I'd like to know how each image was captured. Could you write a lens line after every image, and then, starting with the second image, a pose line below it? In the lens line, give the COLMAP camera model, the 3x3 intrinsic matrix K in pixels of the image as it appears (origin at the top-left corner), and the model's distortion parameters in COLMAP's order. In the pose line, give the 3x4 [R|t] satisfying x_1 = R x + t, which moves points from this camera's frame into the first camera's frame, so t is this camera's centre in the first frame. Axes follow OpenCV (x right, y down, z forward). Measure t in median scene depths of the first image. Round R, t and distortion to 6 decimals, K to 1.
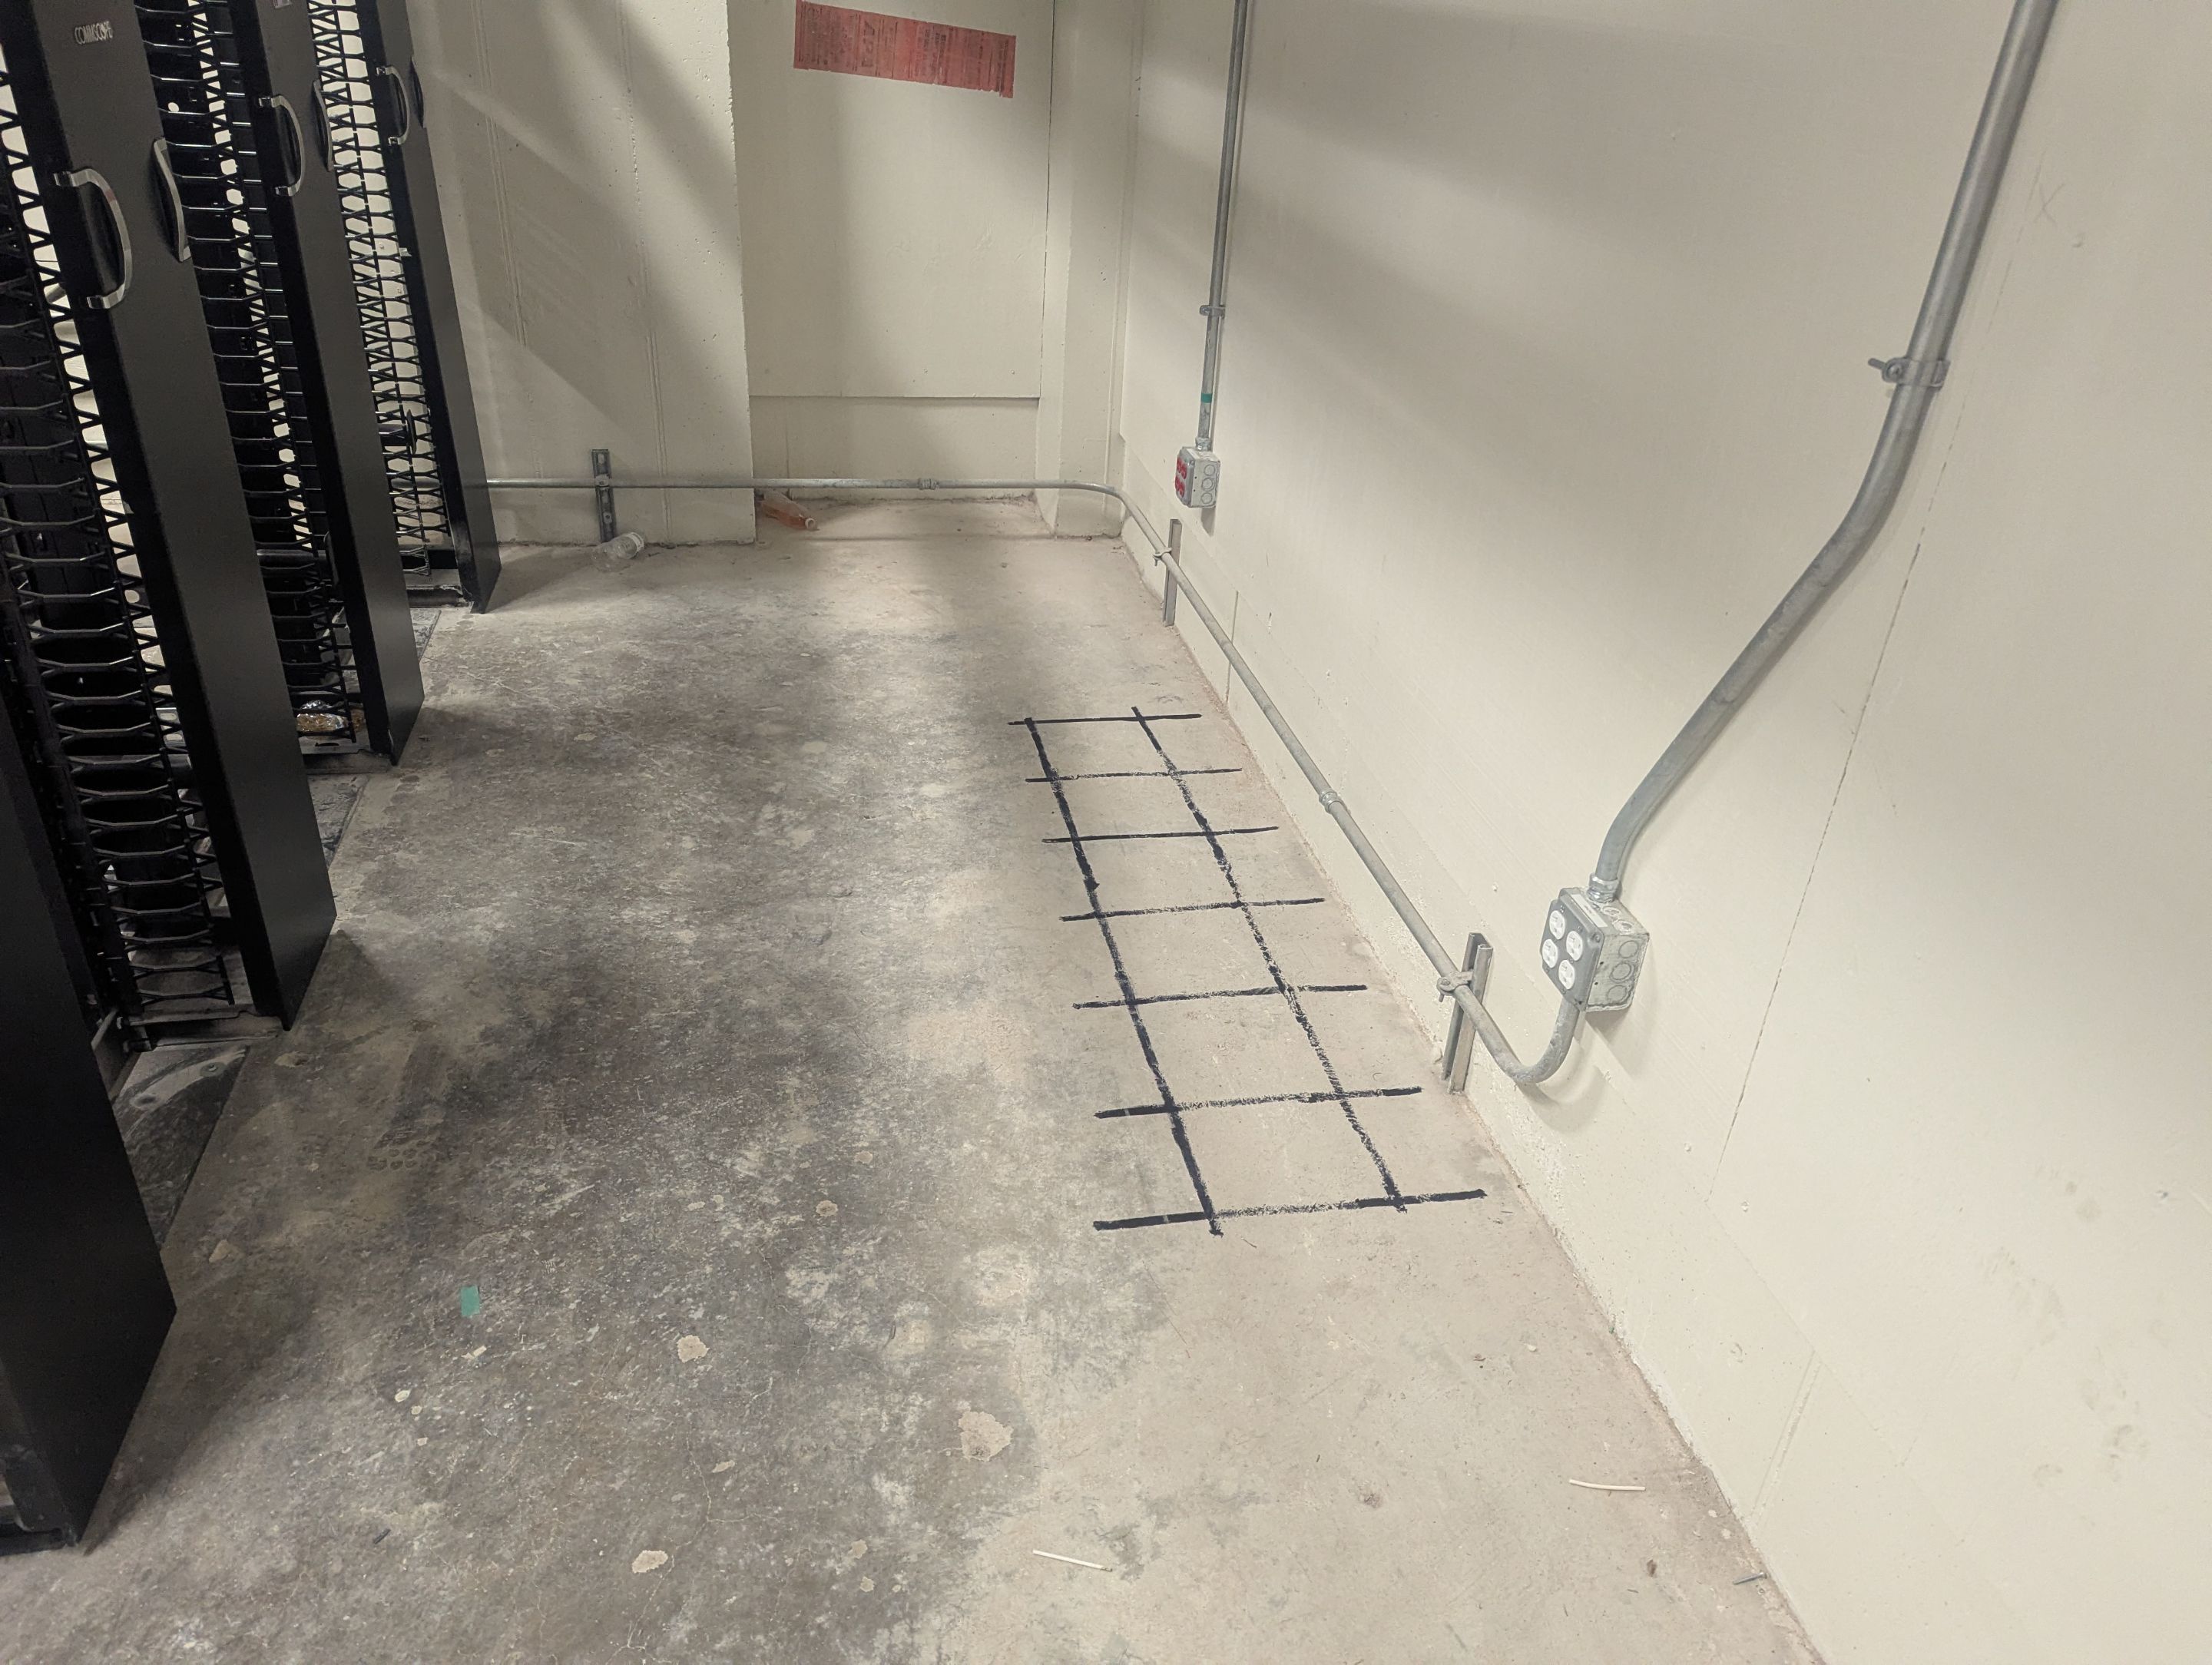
lens RADIAL K [[1571.2, 0, 1100.6], [0, 1571.2, 835.1], [0, 0, 1]] dist [0.042866, -0.019965]
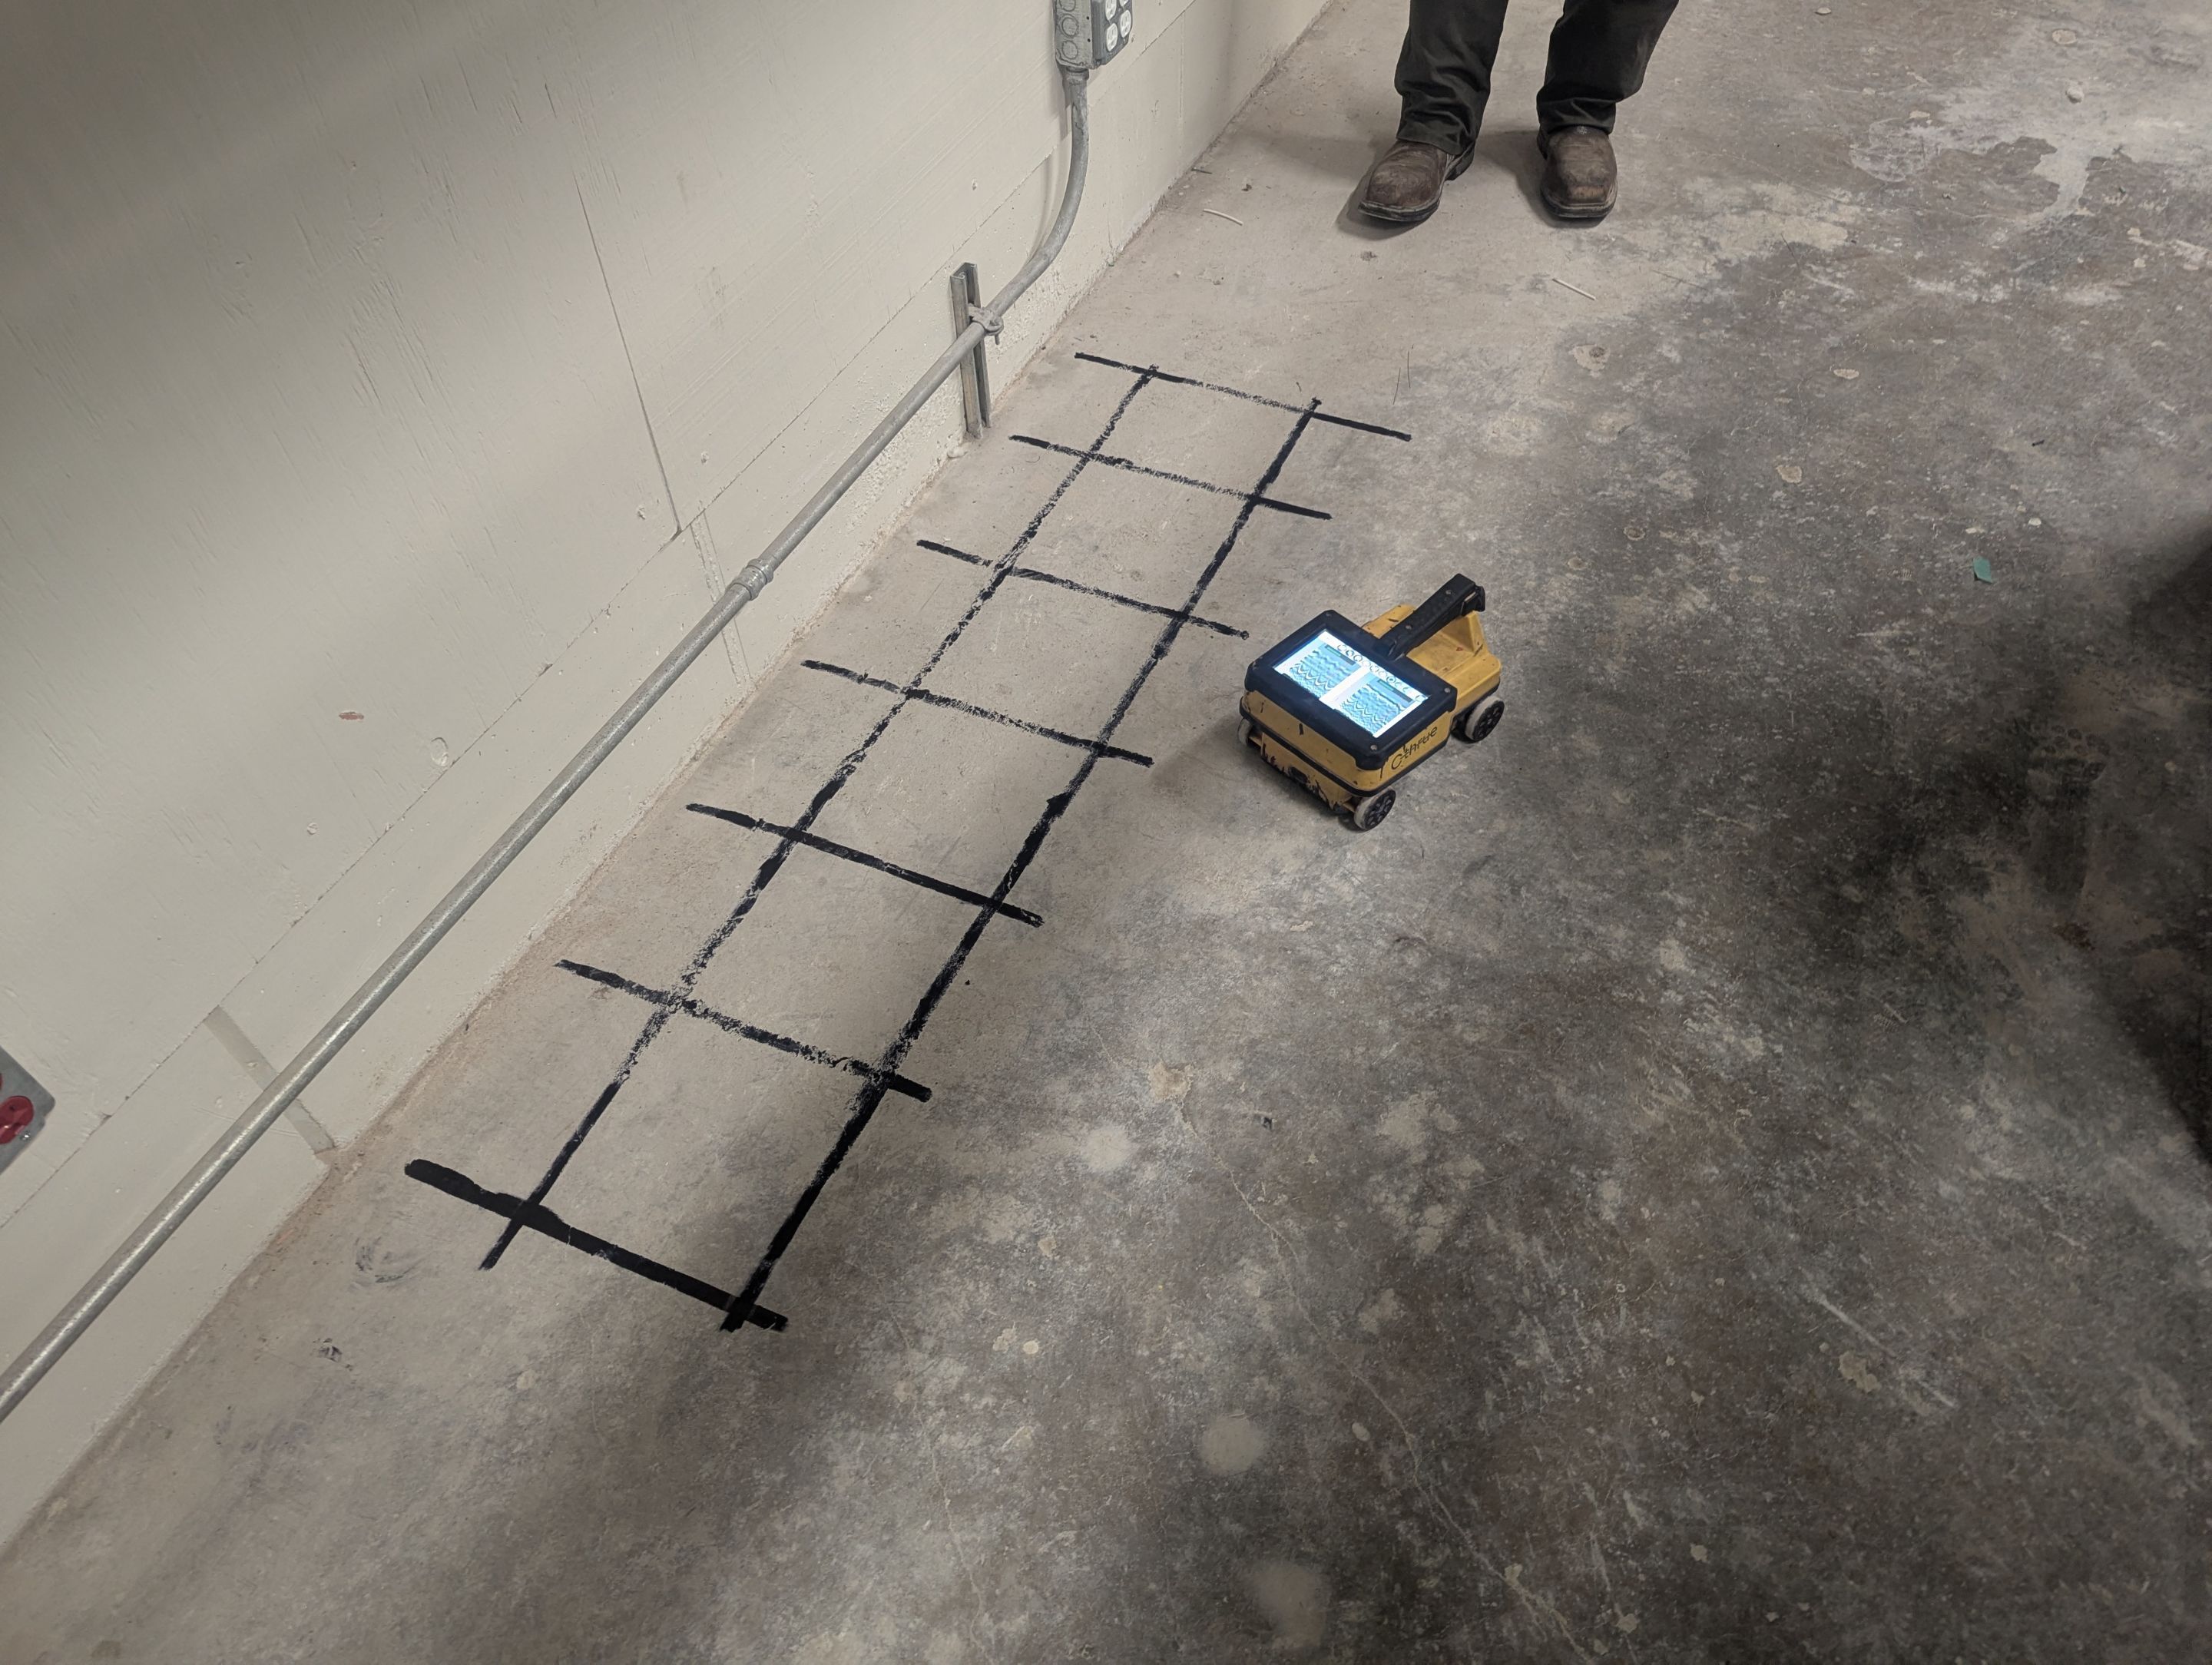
lens RADIAL K [[1571.2, 0, 1103.8], [0, 1571.2, 835.0], [0, 0, 1]] dist [0.042866, -0.019965]
pose [[-0.806282, -0.471130, 0.357696, -0.337647], [0.278167, 0.231685, 0.932172, -0.736410], [-0.522047, 0.851093, -0.055750, 1.332060]]
